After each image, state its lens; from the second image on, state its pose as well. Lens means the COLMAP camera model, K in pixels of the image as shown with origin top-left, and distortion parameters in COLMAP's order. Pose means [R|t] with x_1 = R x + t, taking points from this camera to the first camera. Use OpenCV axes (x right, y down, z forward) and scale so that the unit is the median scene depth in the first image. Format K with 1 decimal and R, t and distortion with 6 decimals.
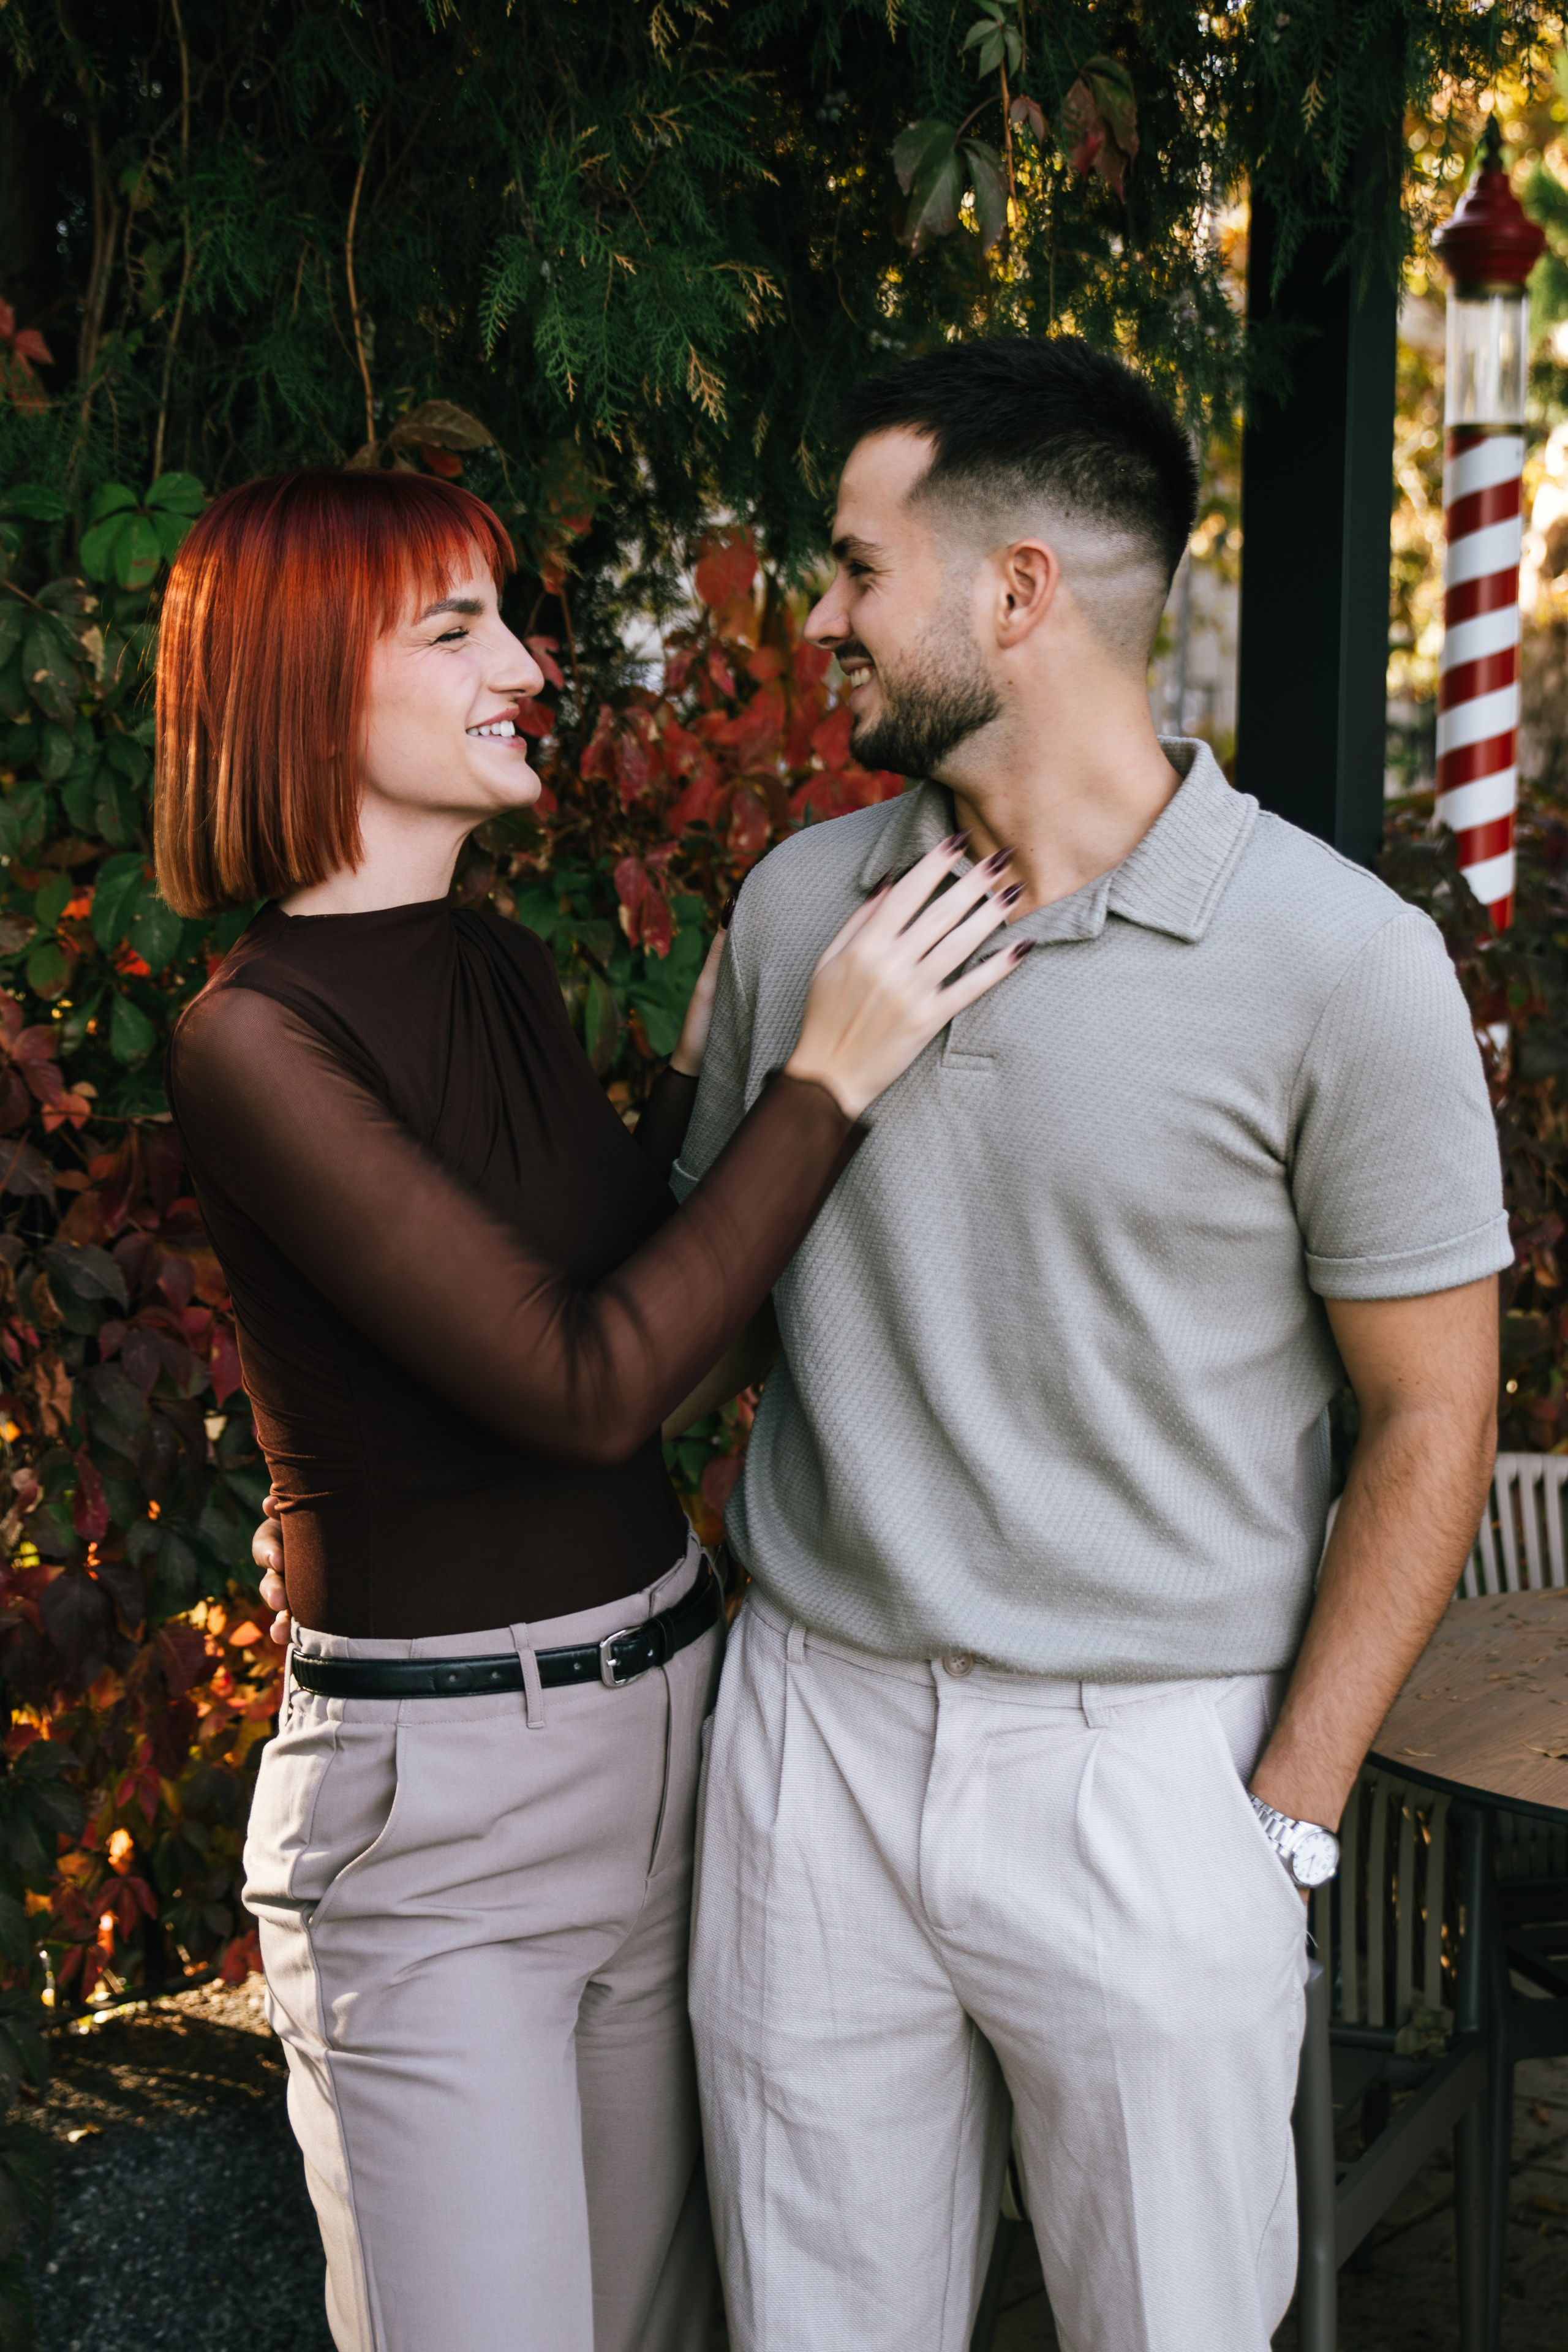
lens RADIAL K [[3901.5, 0, 768.6], [0, 3901.5, 1214.0], [0, 0, 1]] dist [-0.019964, 0.000000]
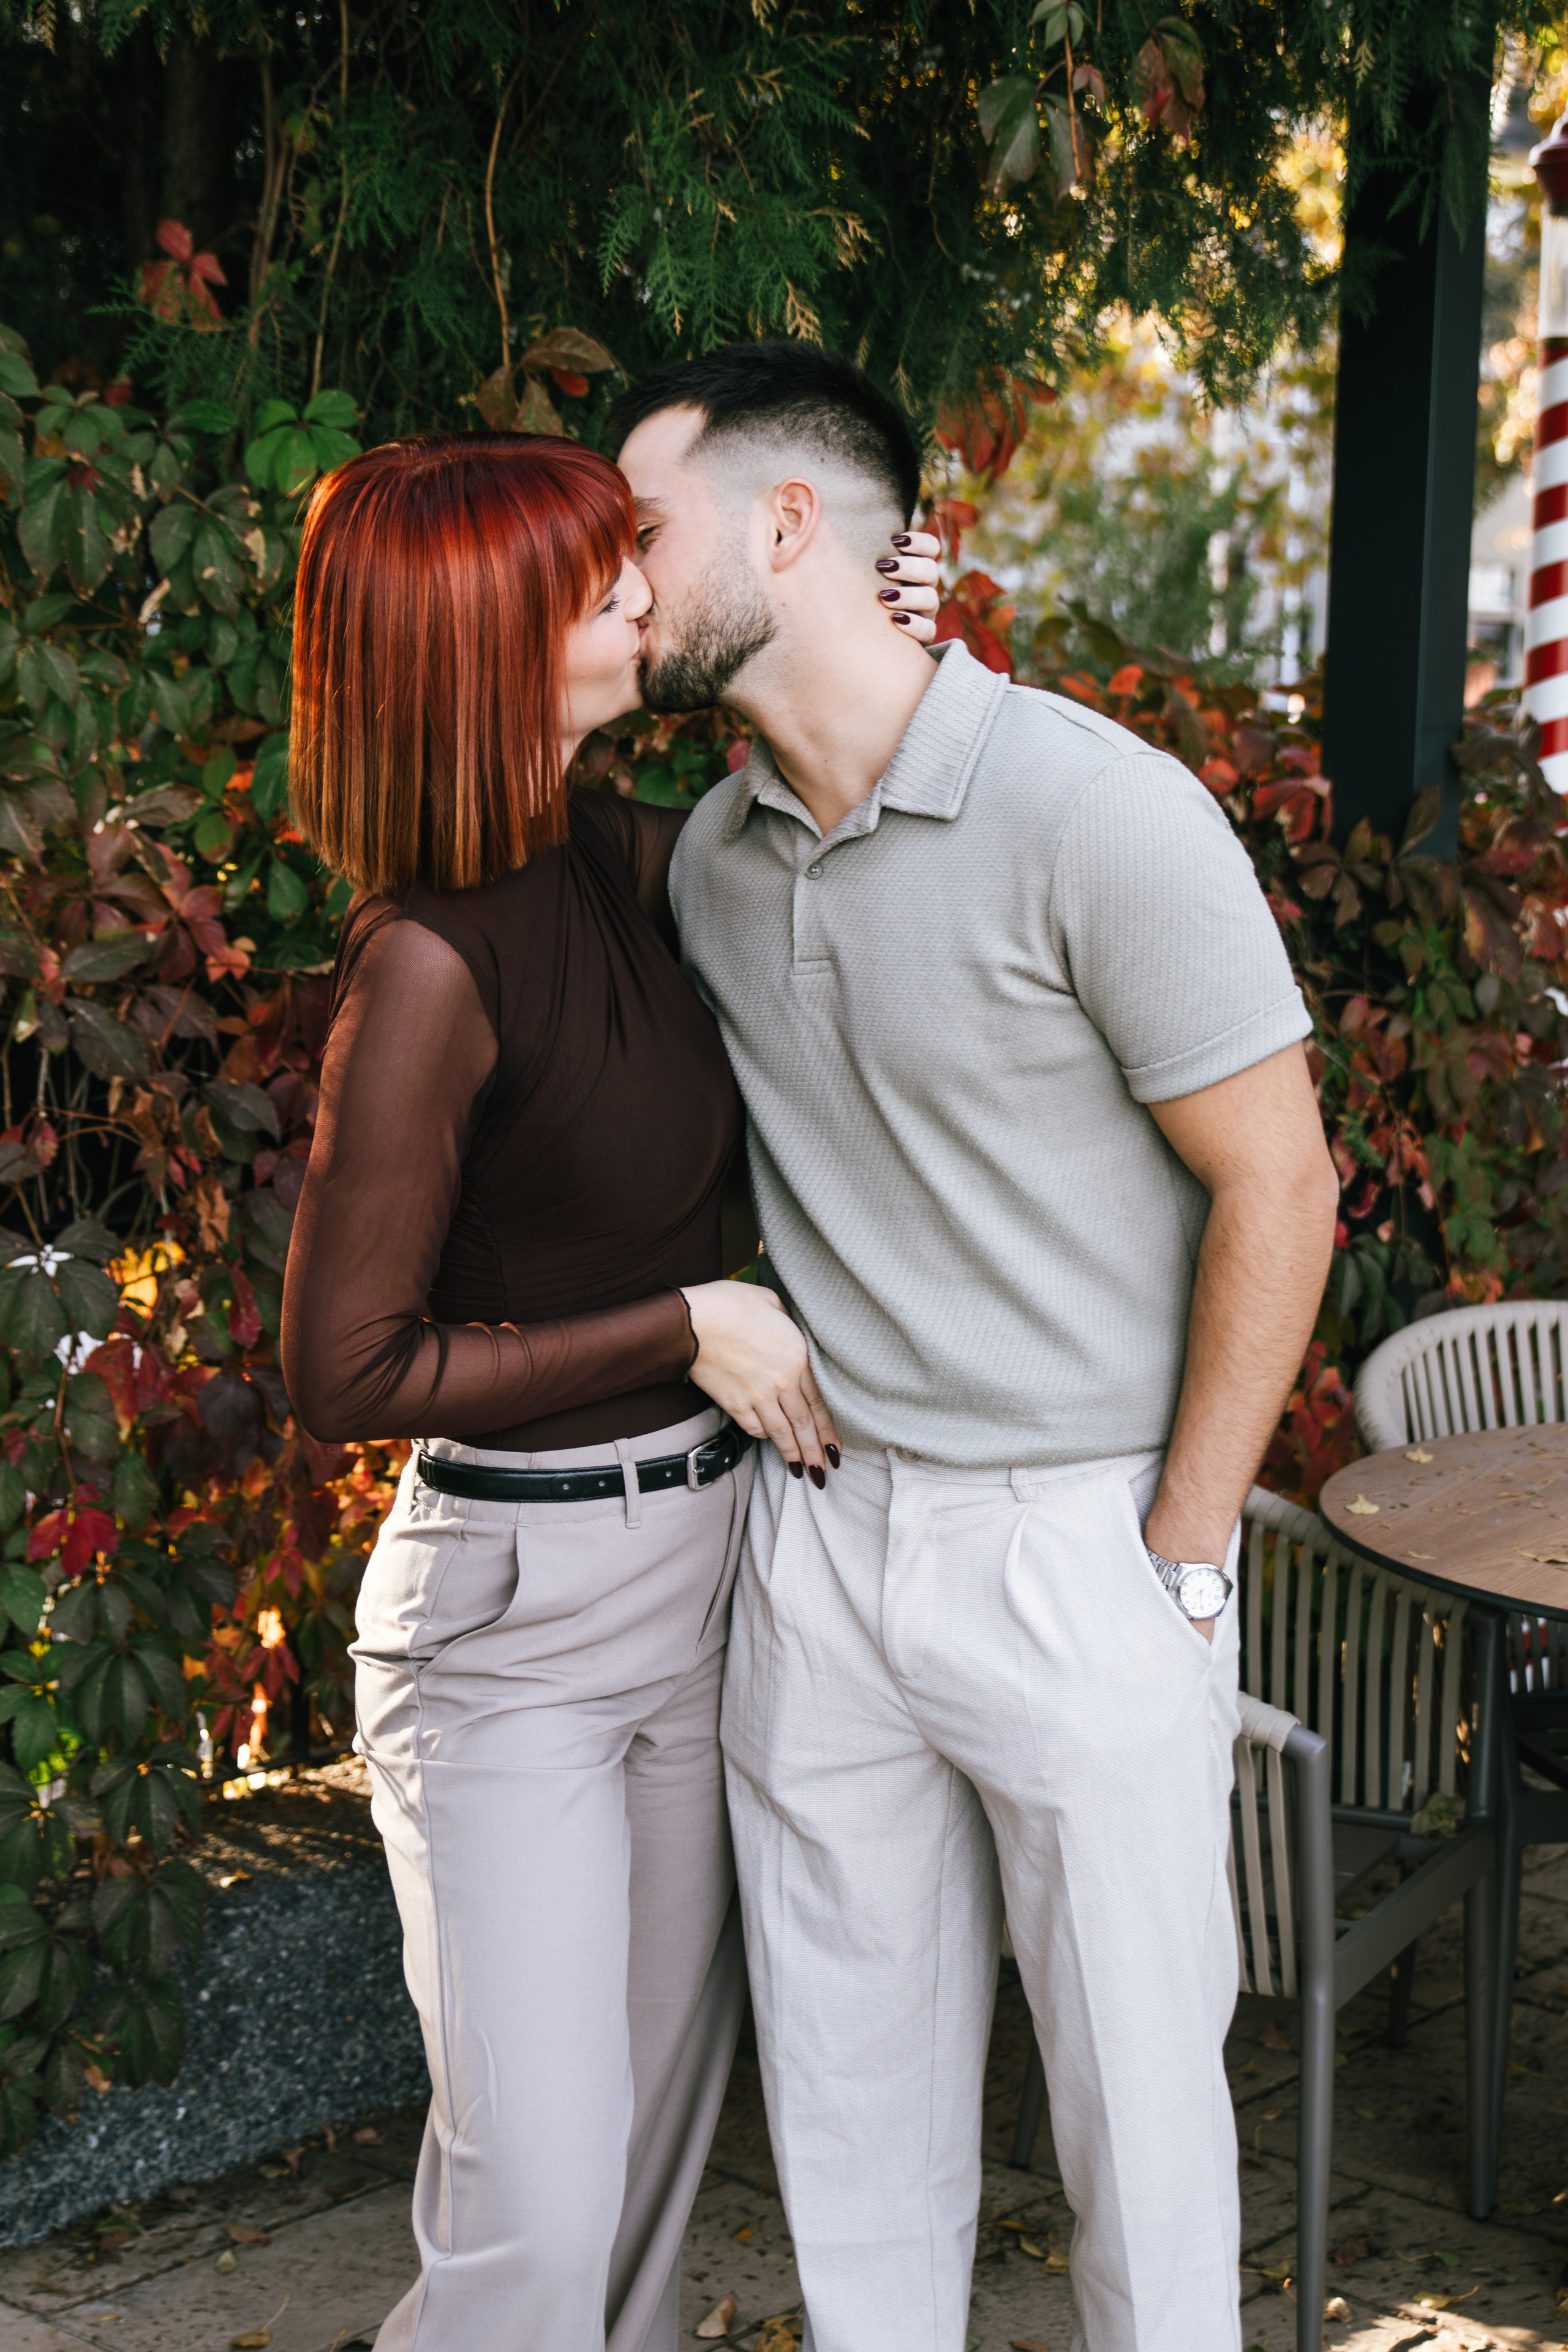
lens RADIAL K [[3901.5, 0, 786.9], [0, 3901.5, 1211.3], [0, 0, 1]] dist [-0.019964, 0.000000]
pose [[0.998888, 0.017666, -0.043714, 0.030544], [-0.016274, 0.999356, 0.031987, 0.006478], [0.044251, -0.031240, 0.998532, -0.113168]]
